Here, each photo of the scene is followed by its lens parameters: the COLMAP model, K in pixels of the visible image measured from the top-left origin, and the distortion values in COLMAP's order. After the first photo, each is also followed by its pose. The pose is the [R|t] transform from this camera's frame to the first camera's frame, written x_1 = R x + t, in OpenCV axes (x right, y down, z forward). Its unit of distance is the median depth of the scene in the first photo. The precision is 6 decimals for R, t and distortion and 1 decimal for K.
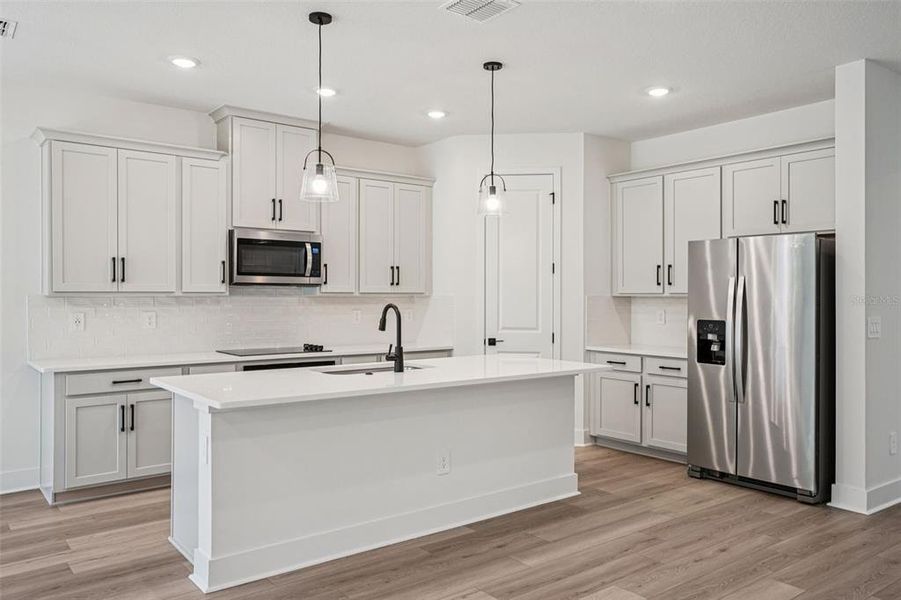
lens RADIAL K [[671.2, 0, 450.5], [0, 671.2, 300.0], [0, 0, 1]] dist [0.006704, 0.006317]
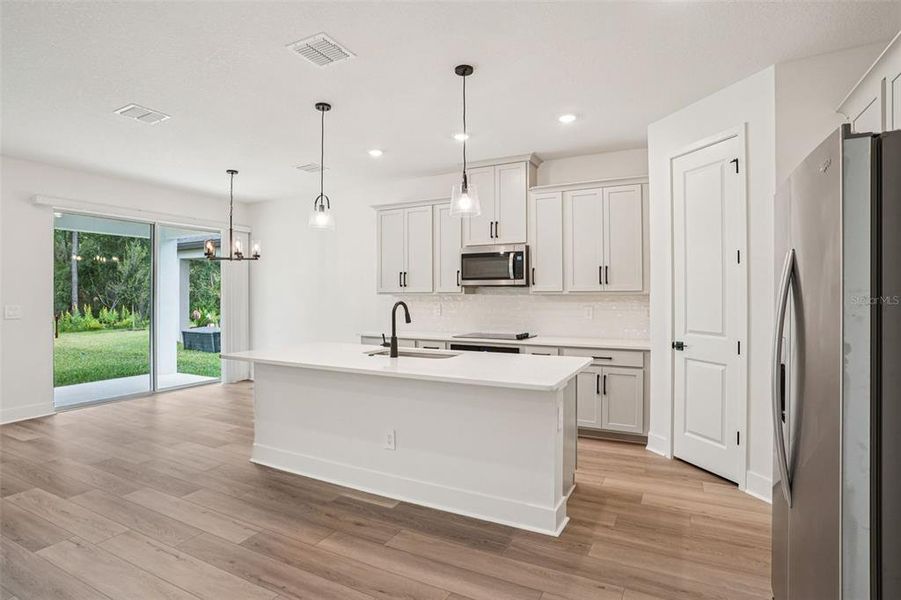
lens RADIAL K [[461.4, 0, 460.4], [0, 461.4, 292.0], [0, 0, 1]] dist [-0.040129, 0.000070]
pose [[0.424187, -0.007353, -0.905545, 0.592668], [0.000104, 0.999967, -0.008071, -0.004175], [0.905575, 0.003329, 0.424174, 0.602567]]
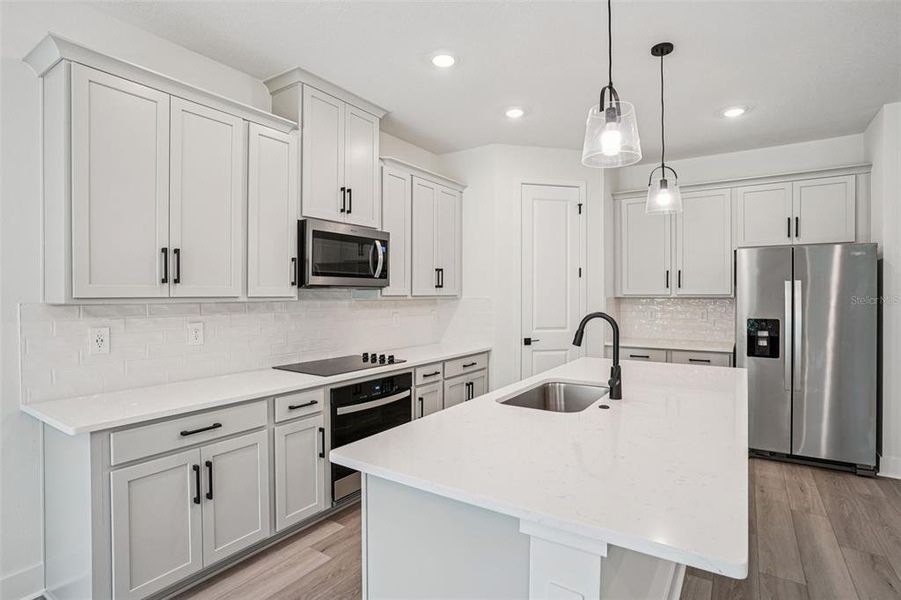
lens RADIAL K [[456.0, 0, 446.0], [0, 456.0, 295.3], [0, 0, 1]] dist [-0.056863, 0.025016]
pose [[0.950361, -0.004673, 0.311113, -0.348071], [0.006195, 0.999973, -0.003906, -0.010179], [-0.311086, 0.005640, 0.950365, 0.443514]]
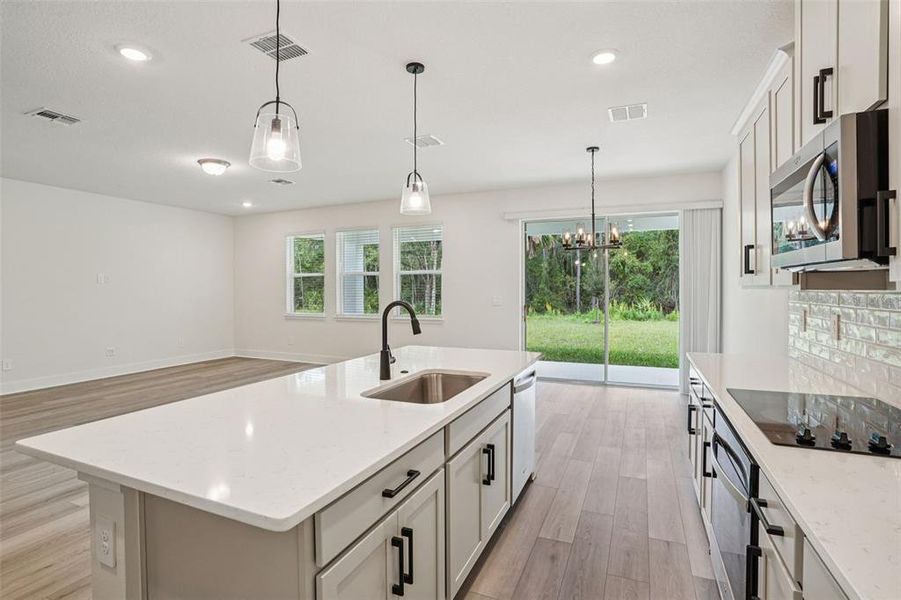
lens RADIAL K [[456.0, 0, 446.0], [0, 456.0, 295.3], [0, 0, 1]] dist [-0.056863, 0.025016]
pose [[-0.877169, 0.007338, -0.480125, 0.114601], [-0.003456, 0.999761, 0.021594, -0.012177], [0.480169, 0.020601, -0.876934, 1.253831]]
